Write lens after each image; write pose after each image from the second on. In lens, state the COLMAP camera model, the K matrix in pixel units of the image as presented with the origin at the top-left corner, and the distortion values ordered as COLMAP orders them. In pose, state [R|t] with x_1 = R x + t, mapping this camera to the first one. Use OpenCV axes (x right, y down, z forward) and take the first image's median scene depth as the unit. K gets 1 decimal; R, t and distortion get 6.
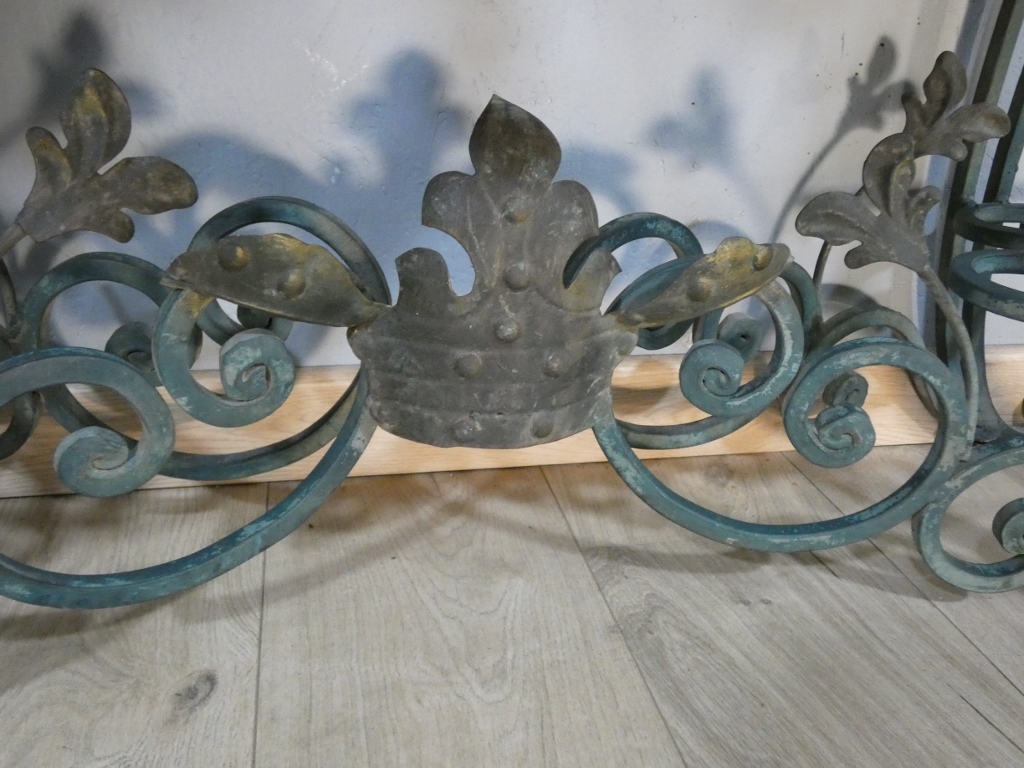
lens RADIAL K [[916.6, 0, 520.6], [0, 916.6, 378.5], [0, 0, 1]] dist [-0.019027, -0.004927]
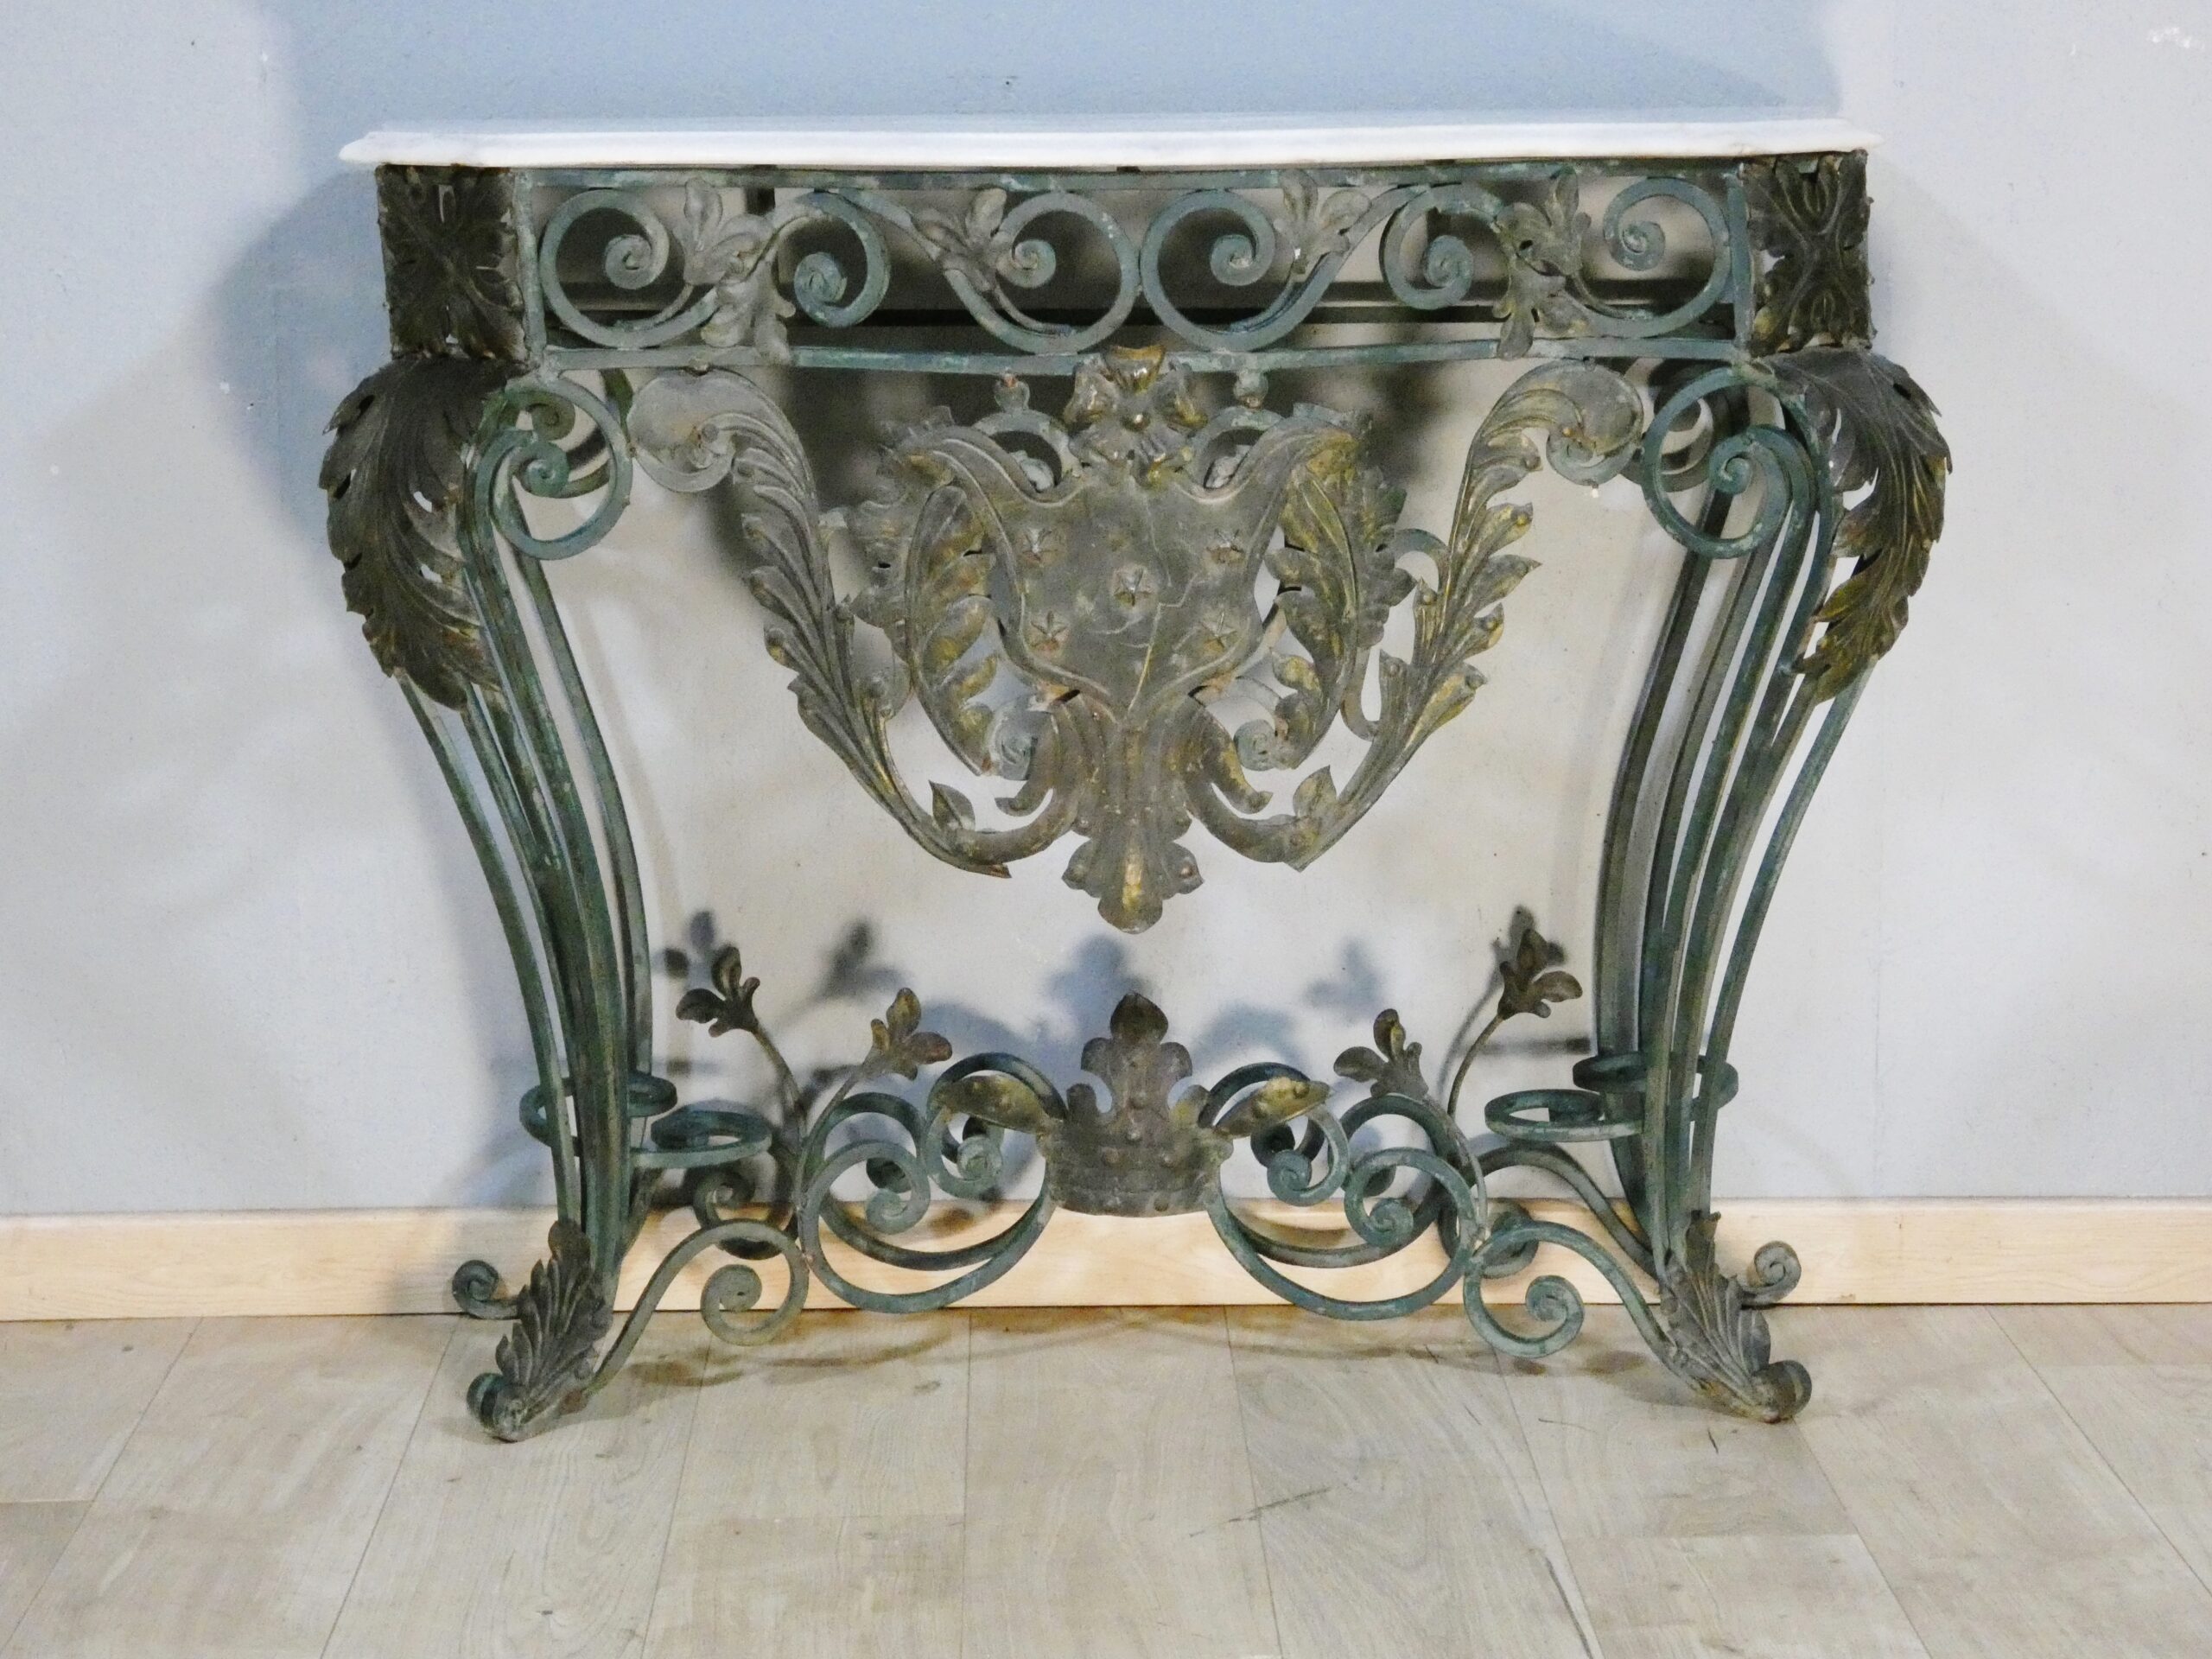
lens RADIAL K [[4841.7, 0, 1114.3], [0, 4841.7, 830.5], [0, 0, 1]] dist [0.415639, 0.000000]
pose [[0.978806, -0.019059, -0.203900, 1.548886], [-0.028675, 0.973095, -0.228611, 1.252518], [0.202771, 0.229613, 0.951925, -6.588803]]
